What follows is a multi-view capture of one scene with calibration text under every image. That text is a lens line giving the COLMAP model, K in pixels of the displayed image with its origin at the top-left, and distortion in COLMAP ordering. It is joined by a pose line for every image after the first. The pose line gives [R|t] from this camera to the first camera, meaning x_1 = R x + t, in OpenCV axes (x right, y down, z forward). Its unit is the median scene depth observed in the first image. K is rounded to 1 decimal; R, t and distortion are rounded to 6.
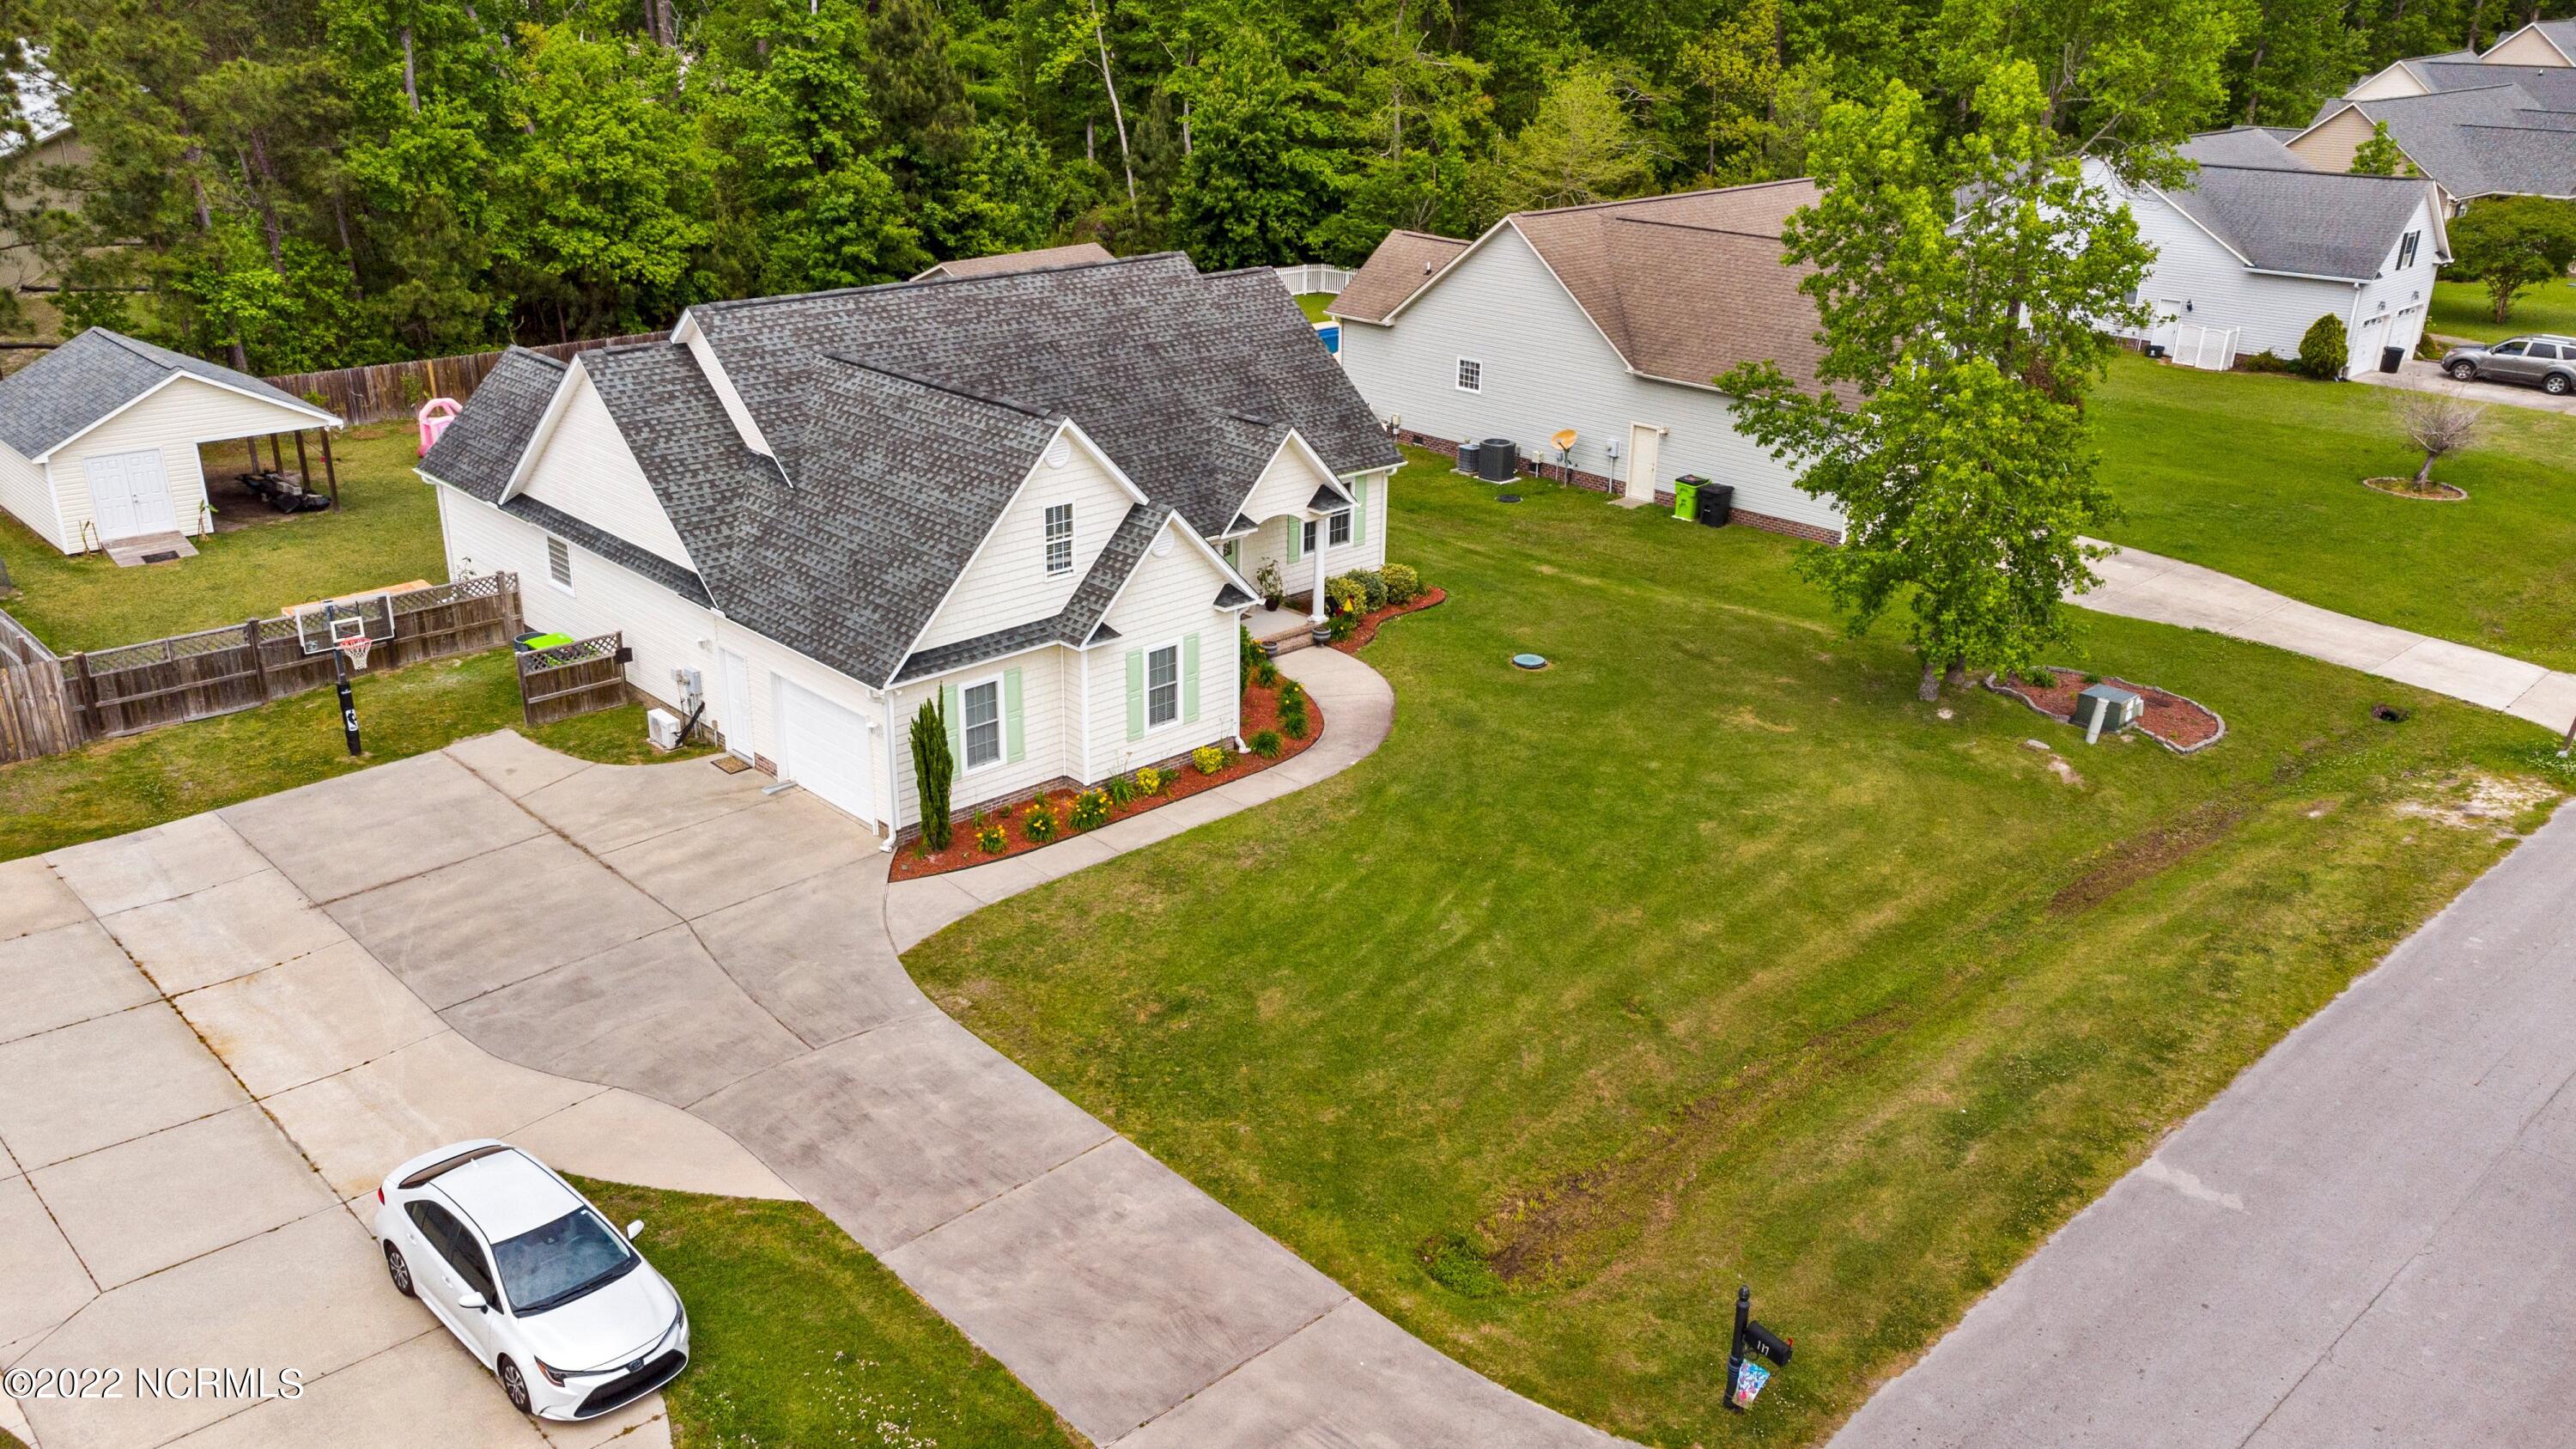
lens RADIAL K [[1911.2, 0, 1291.5], [0, 1911.2, 828.3], [0, 0, 1]] dist [0.047620, 0.003769]
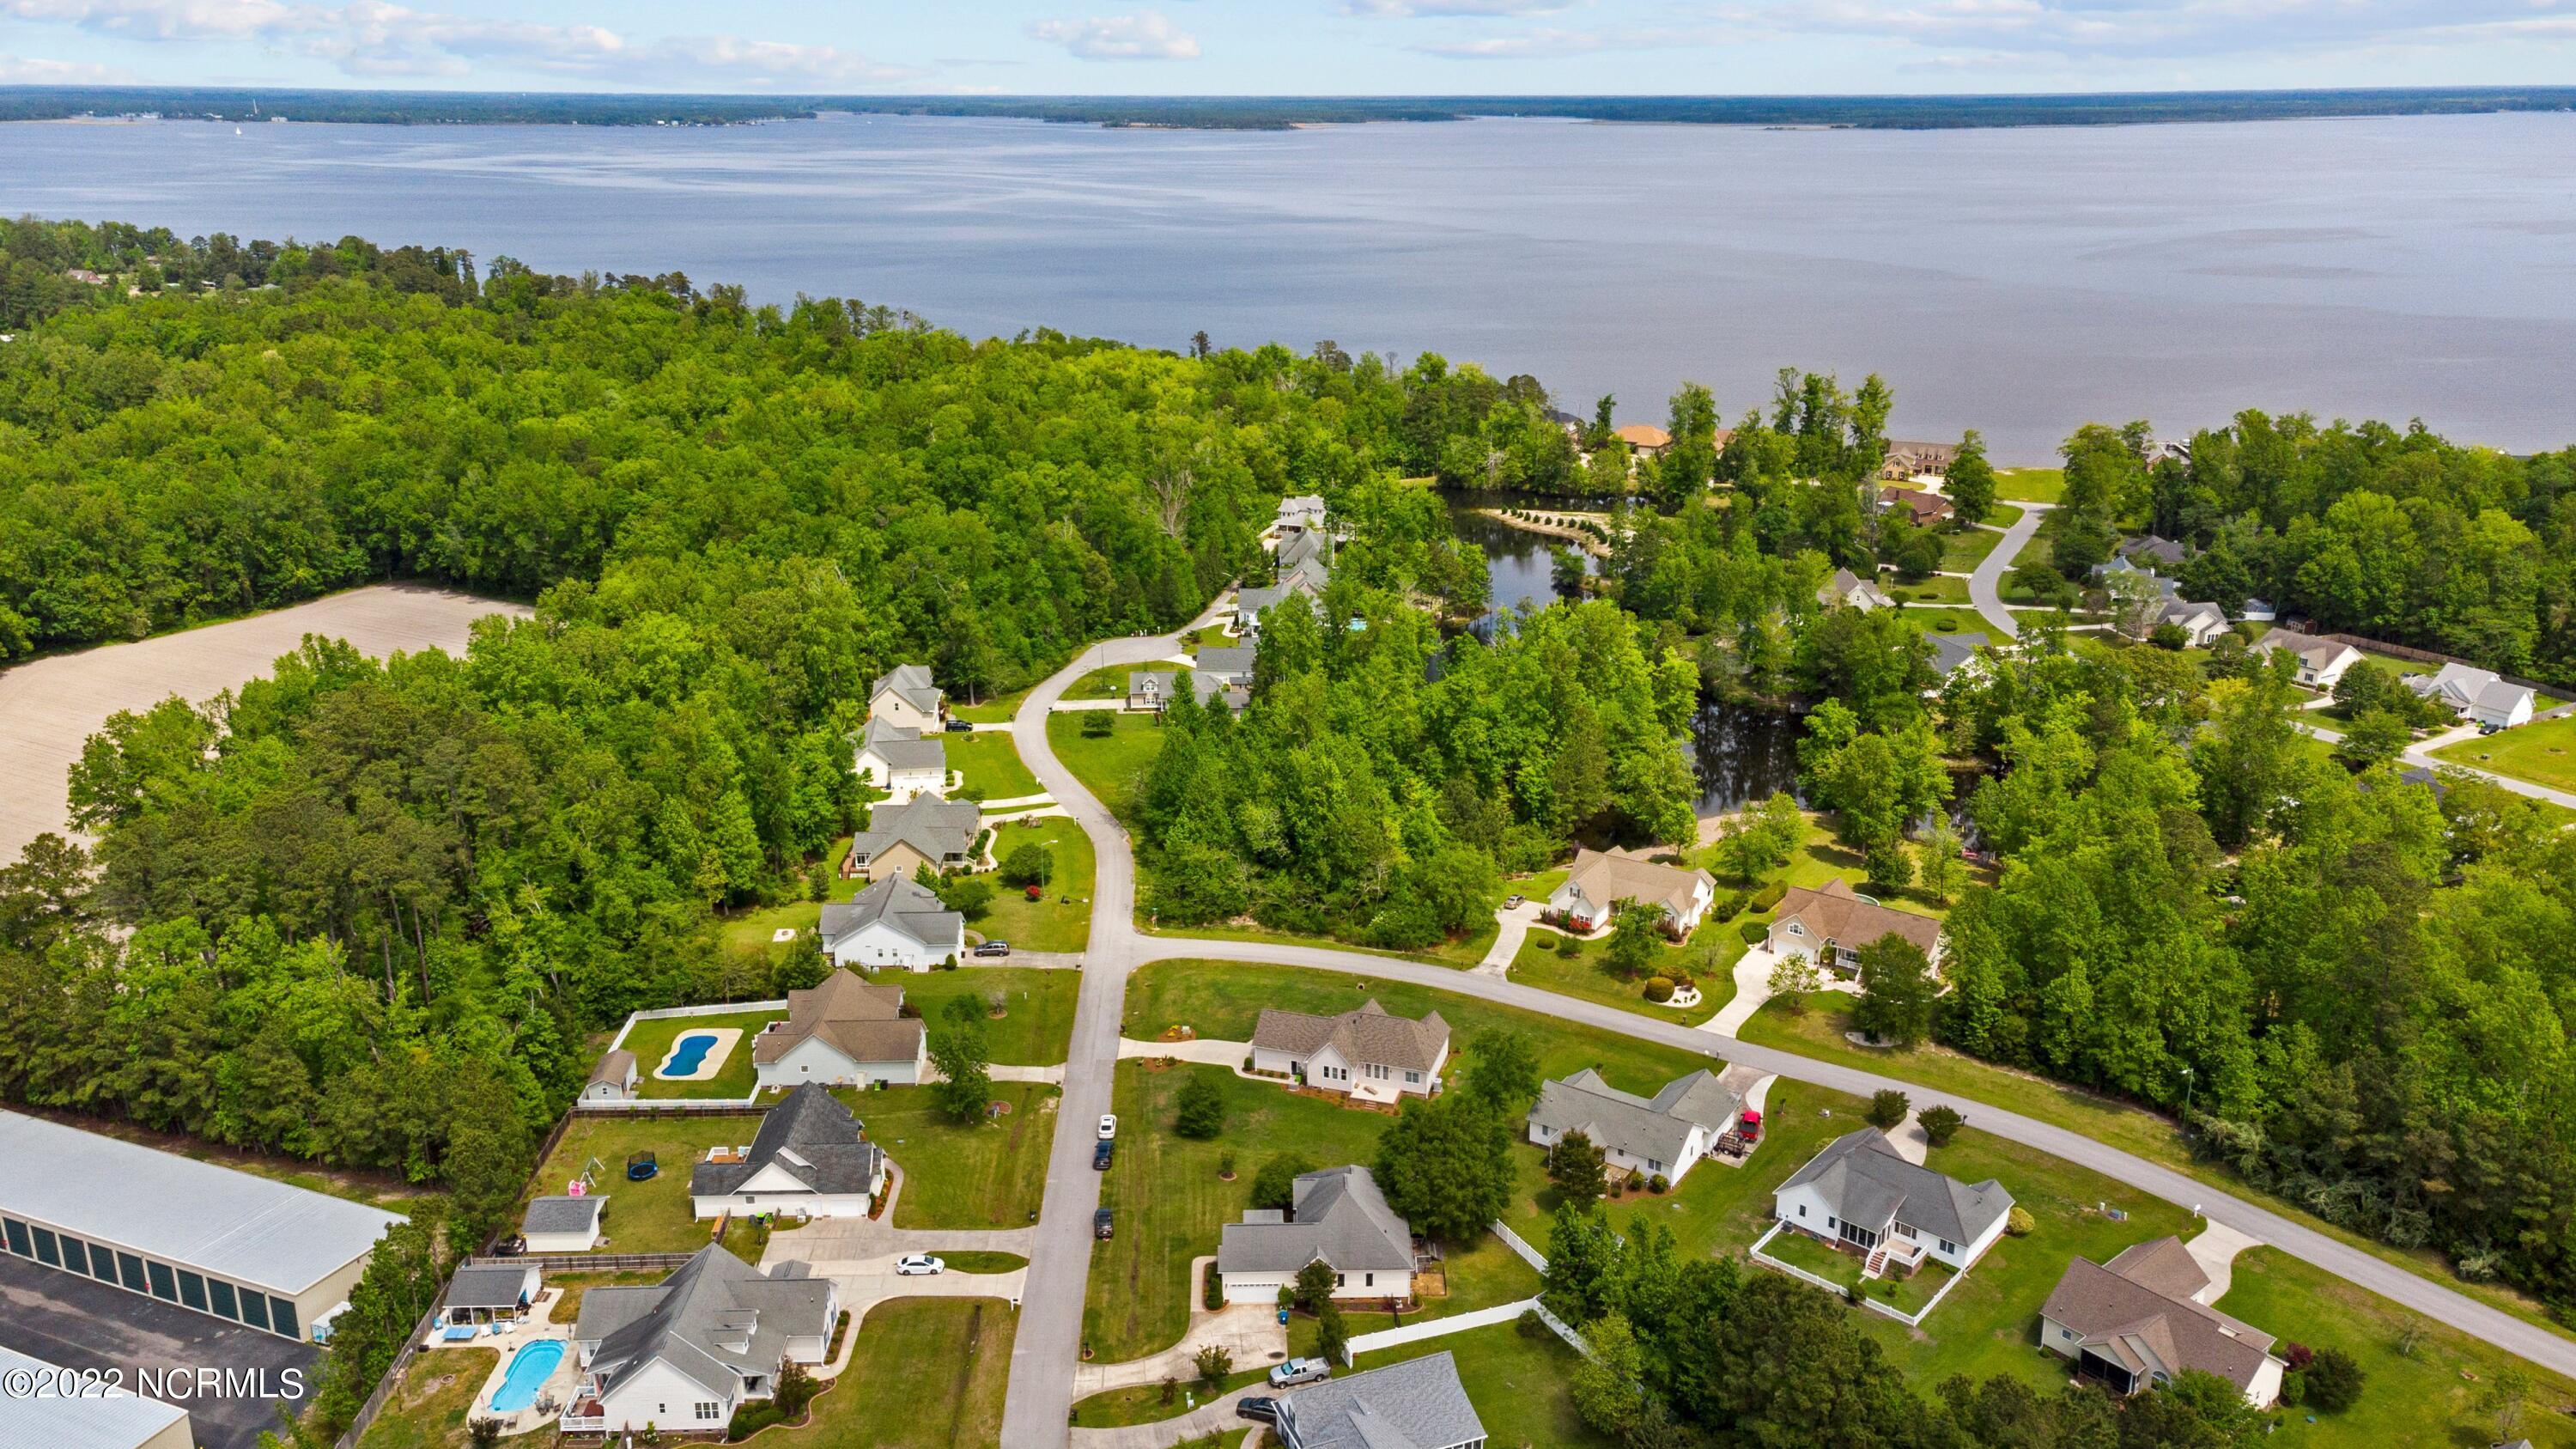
lens RADIAL K [[1923.0, 0, 1305.5], [0, 1923.0, 732.7], [0, 0, 1]] dist [0.041051, 0.010914]
pose [[0.667744, -0.247245, 0.702131, -3.149254], [0.315328, 0.948371, 0.034069, -1.198635], [-0.674304, 0.198652, 0.711232, -4.565902]]
